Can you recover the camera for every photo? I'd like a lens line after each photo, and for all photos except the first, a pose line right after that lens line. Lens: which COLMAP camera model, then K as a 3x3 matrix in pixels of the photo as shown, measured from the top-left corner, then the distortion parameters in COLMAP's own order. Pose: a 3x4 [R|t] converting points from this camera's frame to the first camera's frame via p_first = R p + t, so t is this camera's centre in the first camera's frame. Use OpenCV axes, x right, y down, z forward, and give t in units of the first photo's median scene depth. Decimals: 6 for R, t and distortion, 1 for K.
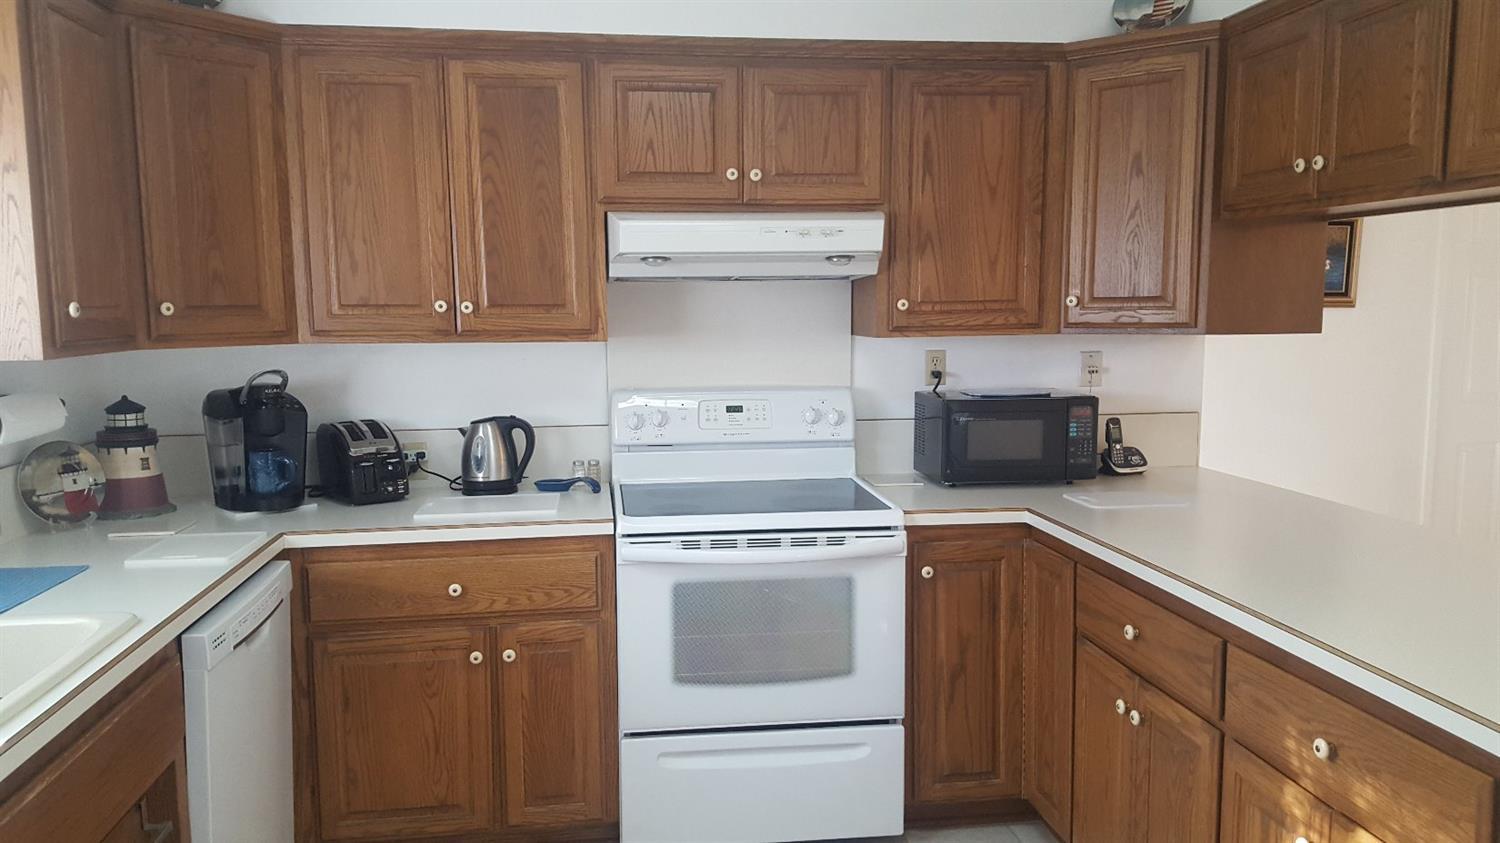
lens RADIAL K [[1120.8, 0, 710.0], [0, 1120.8, 423.4], [0, 0, 1]] dist [0.082468, -0.094733]
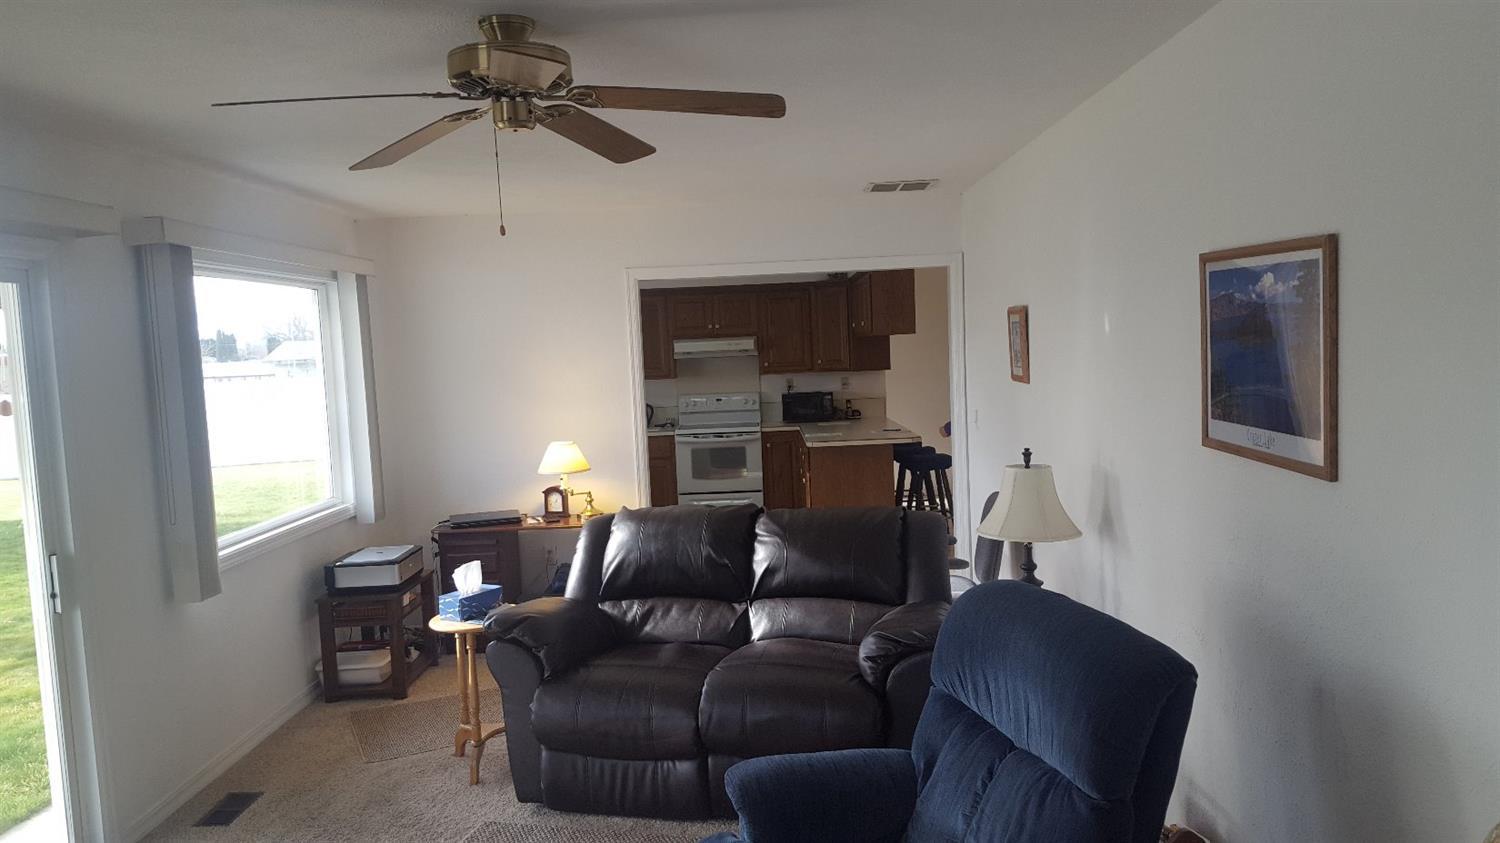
lens RADIAL K [[1087.4, 0, 748.0], [0, 1087.4, 439.9], [0, 0, 1]] dist [0.137925, -0.181373]
pose [[0.989701, -0.024993, -0.140949, 0.599321], [0.021661, 0.999450, -0.025125, 0.199872], [0.141499, 0.021813, 0.989698, -2.229434]]
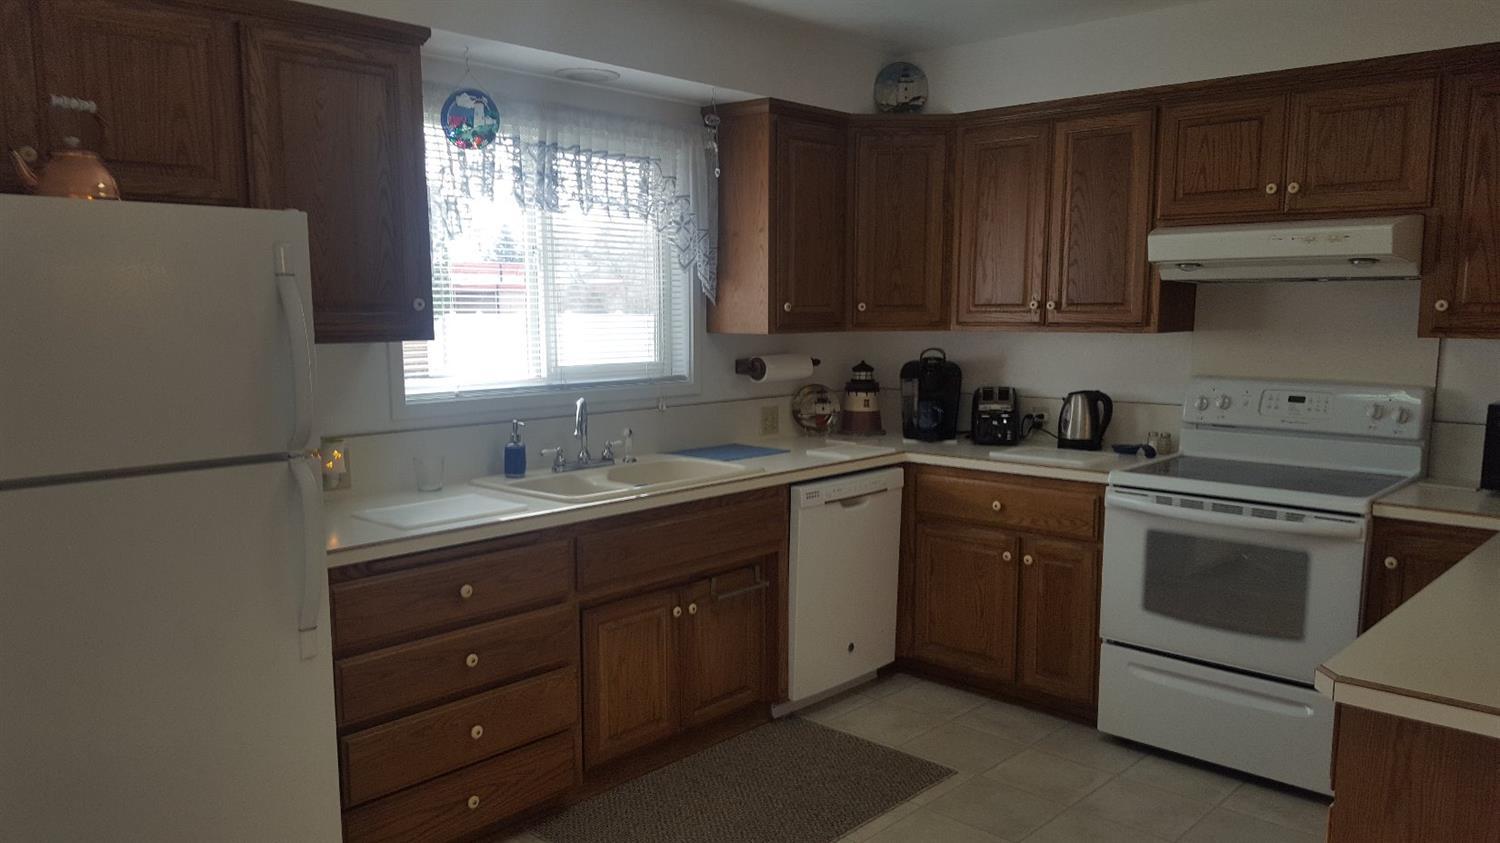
lens RADIAL K [[1087.4, 0, 748.0], [0, 1087.4, 439.9], [0, 0, 1]] dist [0.137925, -0.181373]
pose [[0.641411, 0.102820, -0.760276, 0.596126], [-0.086628, 0.994347, 0.061392, 0.007412], [0.762291, 0.026484, 0.646693, -0.129532]]
